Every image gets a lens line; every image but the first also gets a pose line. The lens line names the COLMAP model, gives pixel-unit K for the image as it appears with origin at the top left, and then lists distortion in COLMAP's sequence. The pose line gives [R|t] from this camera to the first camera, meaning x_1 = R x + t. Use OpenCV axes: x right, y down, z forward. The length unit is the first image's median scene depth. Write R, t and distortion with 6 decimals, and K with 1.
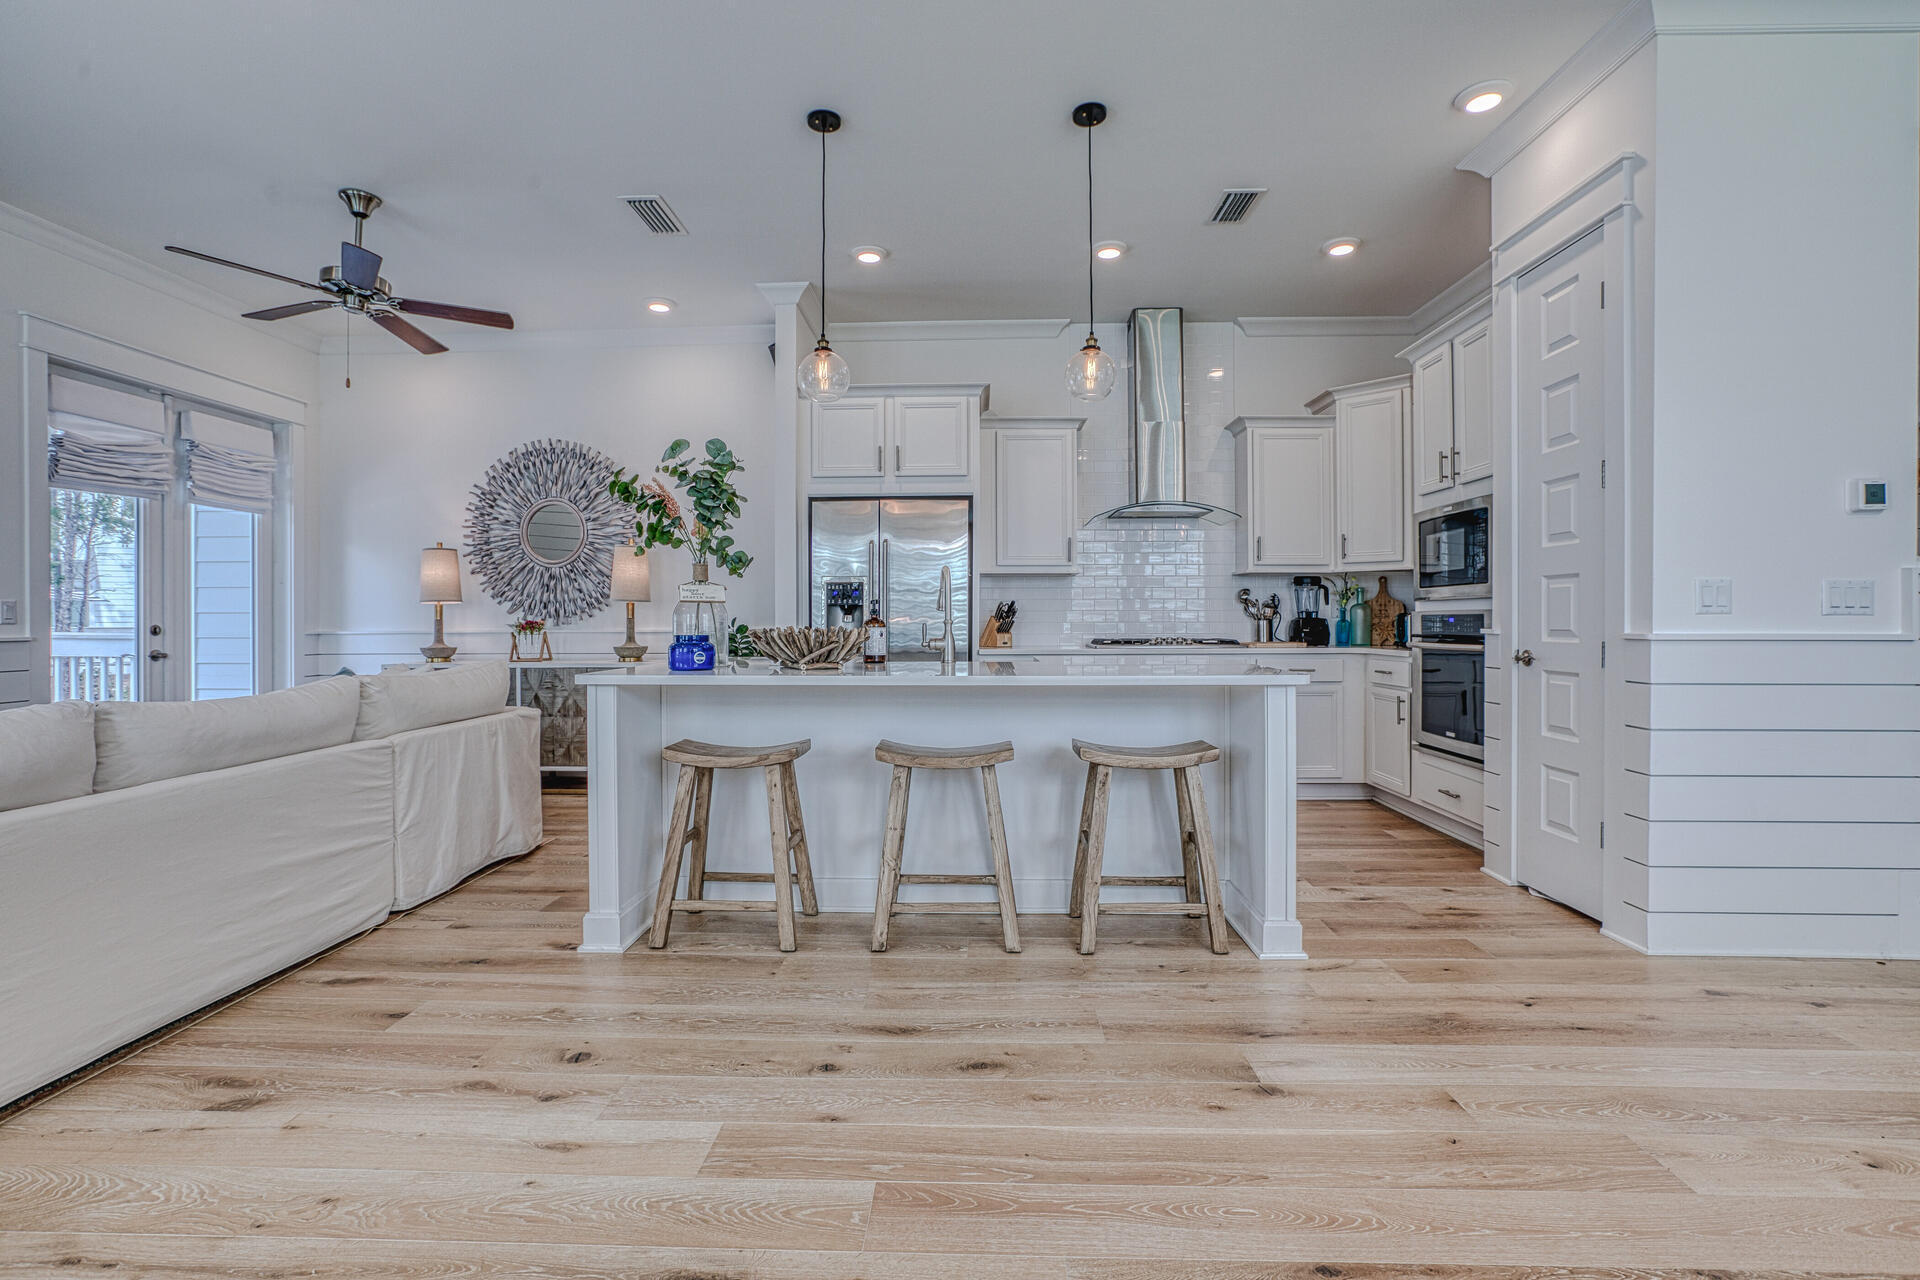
lens RADIAL K [[873.7, 0, 948.6], [0, 873.7, 617.4], [0, 0, 1]] dist [-0.031528, 0.013881]
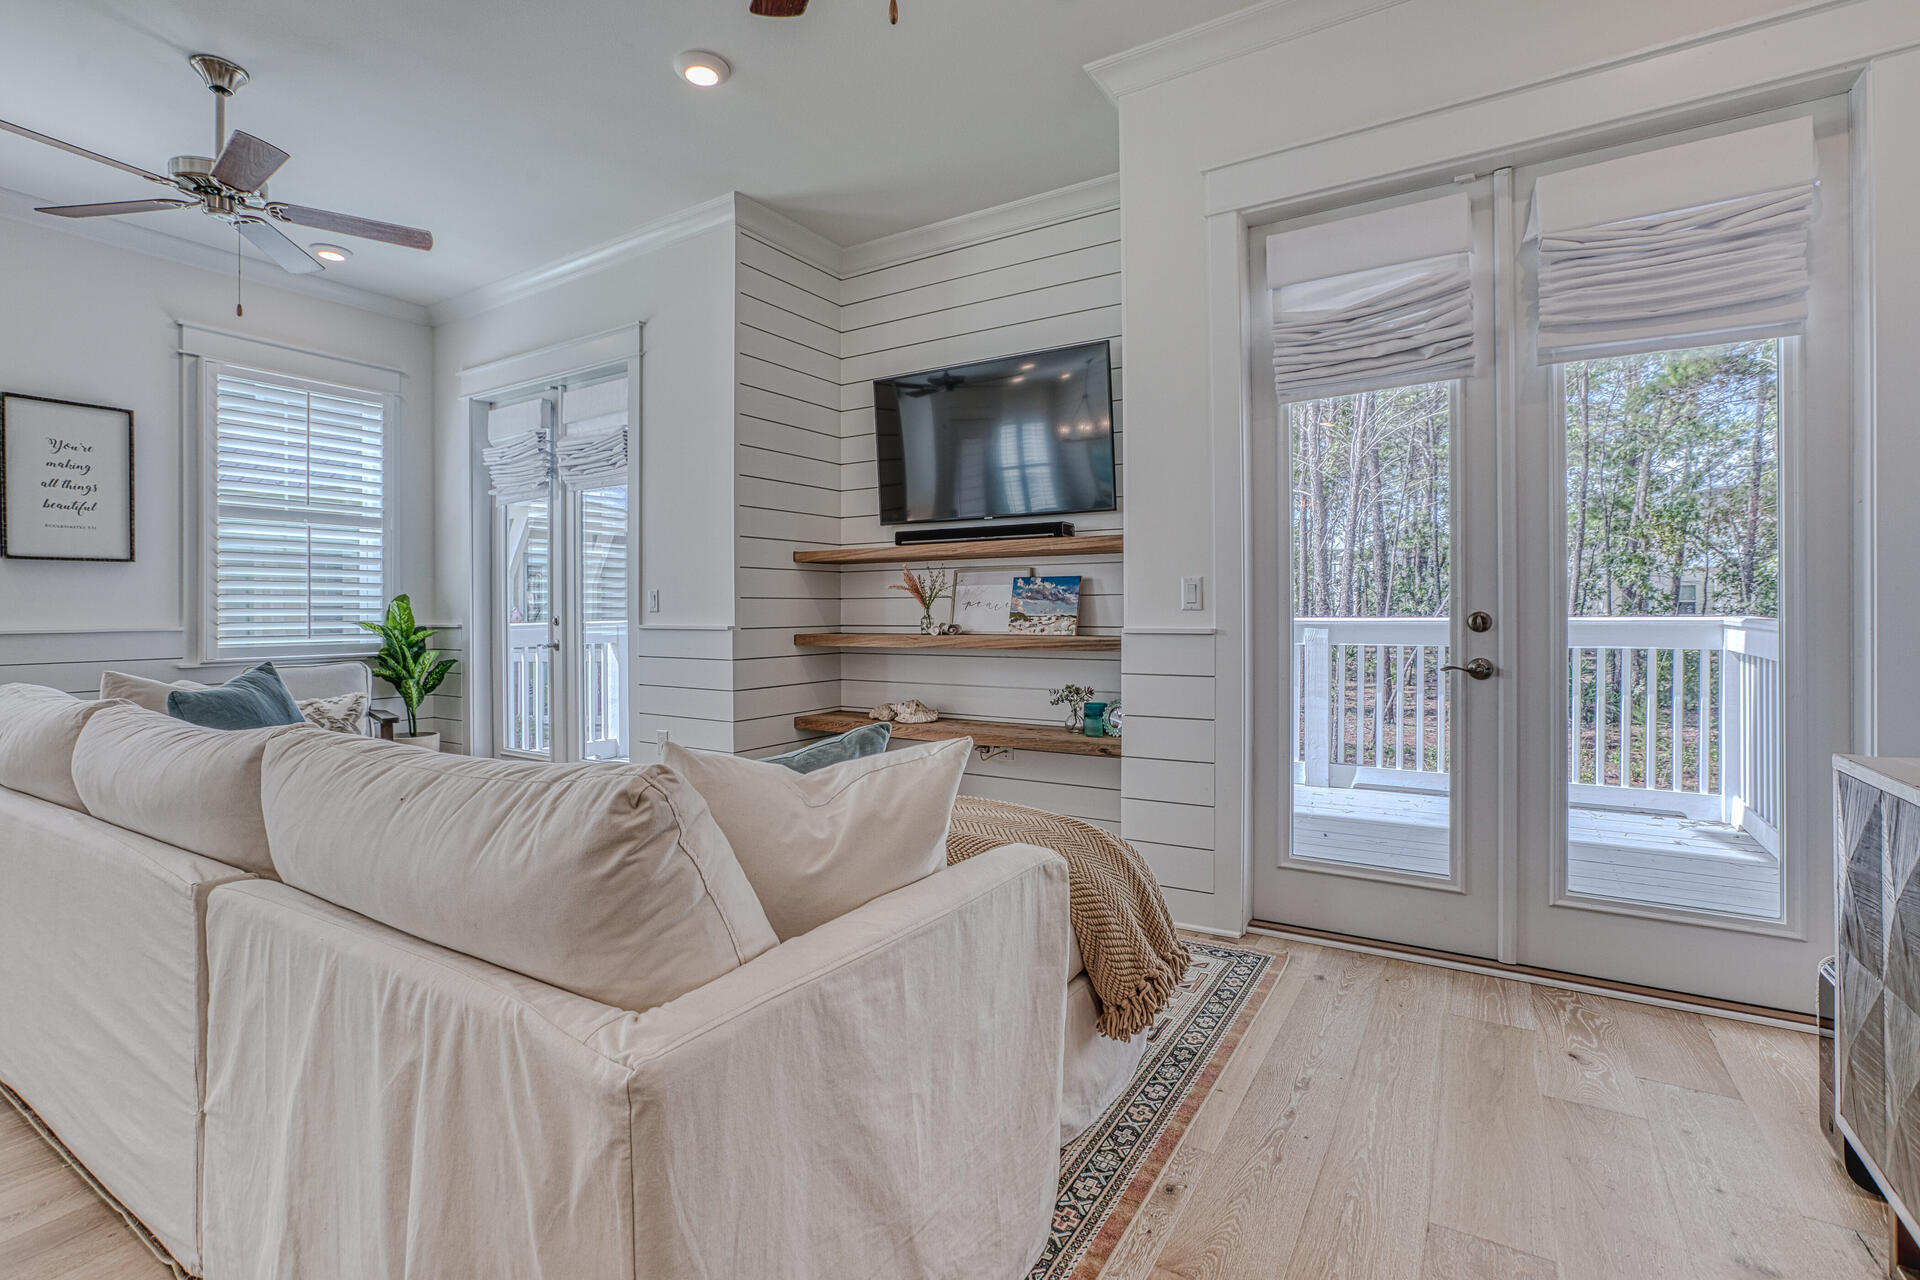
lens RADIAL K [[915.8, 0, 900.3], [0, 915.8, 597.4], [0, 0, 1]] dist [0.021097, 0.000353]
pose [[-0.522736, -0.004479, -0.852483, -0.296414], [0.010673, 0.999873, -0.011797, 0.003184], [0.852428, -0.015265, -0.522622, 1.193270]]
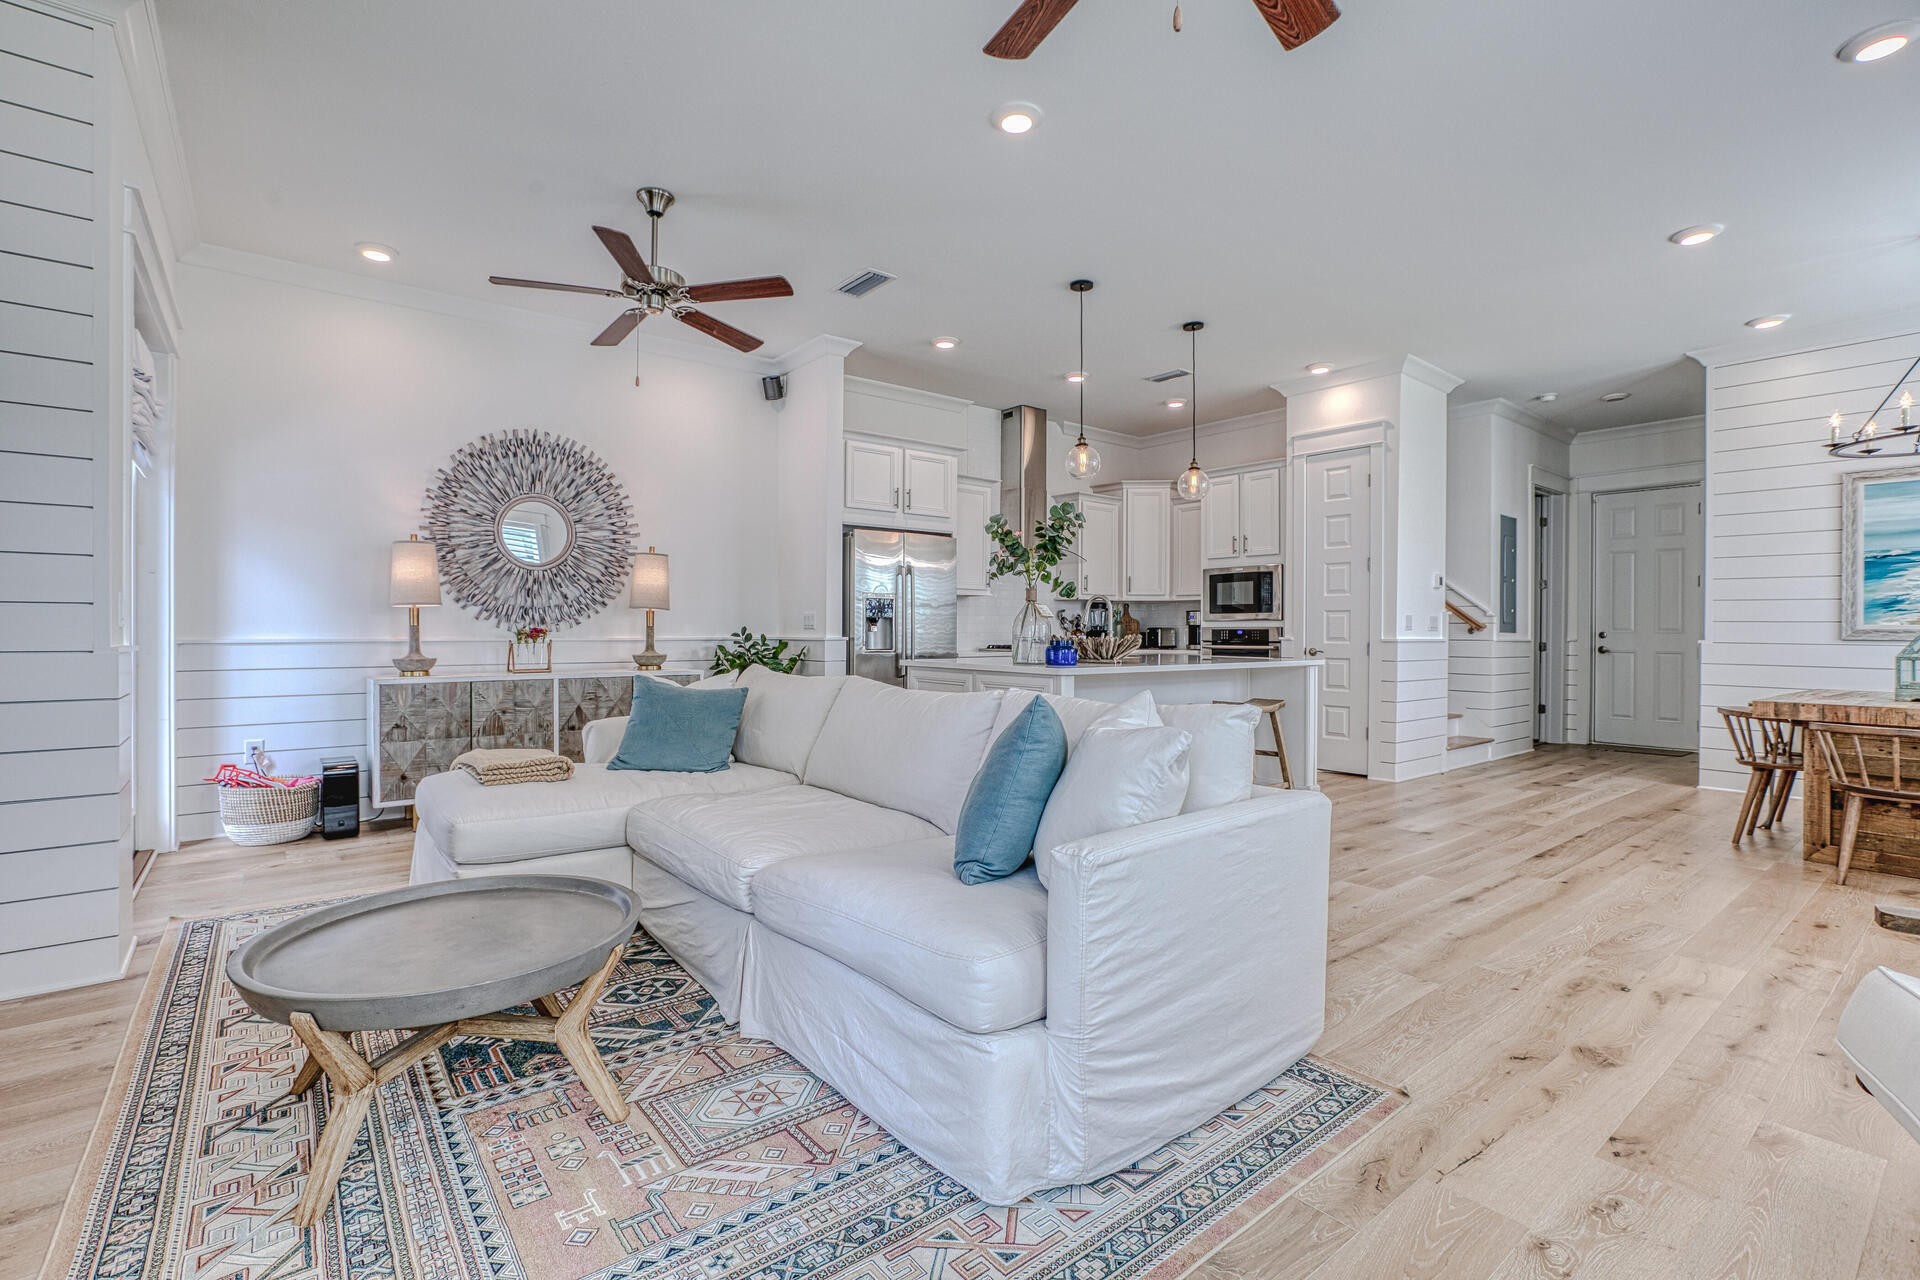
lens RADIAL K [[873.7, 0, 954.2], [0, 873.7, 629.7], [0, 0, 1]] dist [-0.031528, 0.013881]
pose [[0.759191, 0.006861, 0.650831, -1.037260], [-0.007415, 0.999971, -0.001892, 0.005759], [-0.650825, -0.003390, 0.759220, 0.026855]]
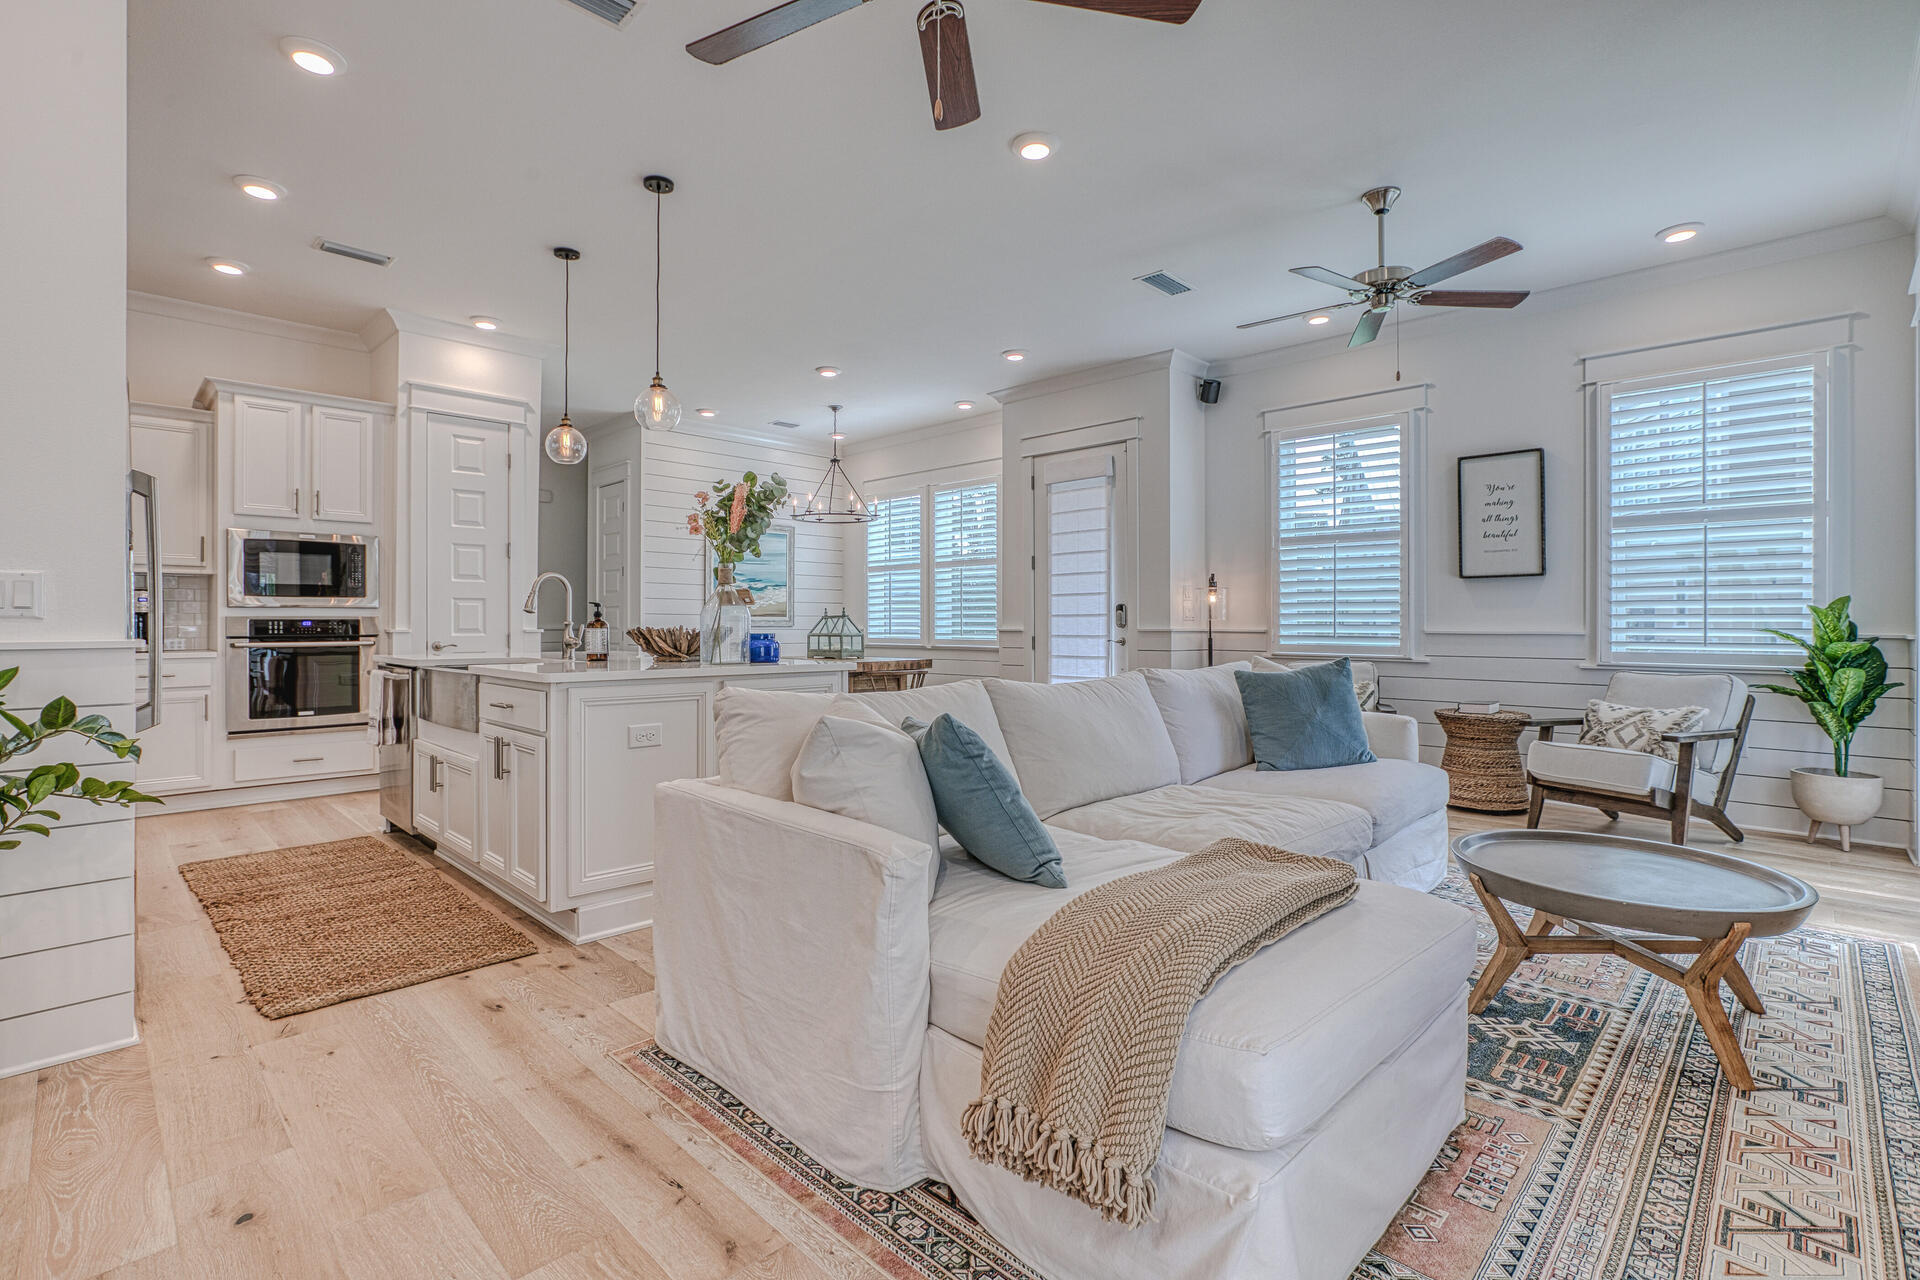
lens RADIAL K [[873.7, 0, 948.3], [0, 873.7, 625.9], [0, 0, 1]] dist [-0.031528, 0.013881]
pose [[-0.734422, -0.000329, 0.678693, -0.997853], [0.001447, 0.999997, 0.002050, 0.005819], [-0.678692, 0.002488, -0.734419, 1.310788]]
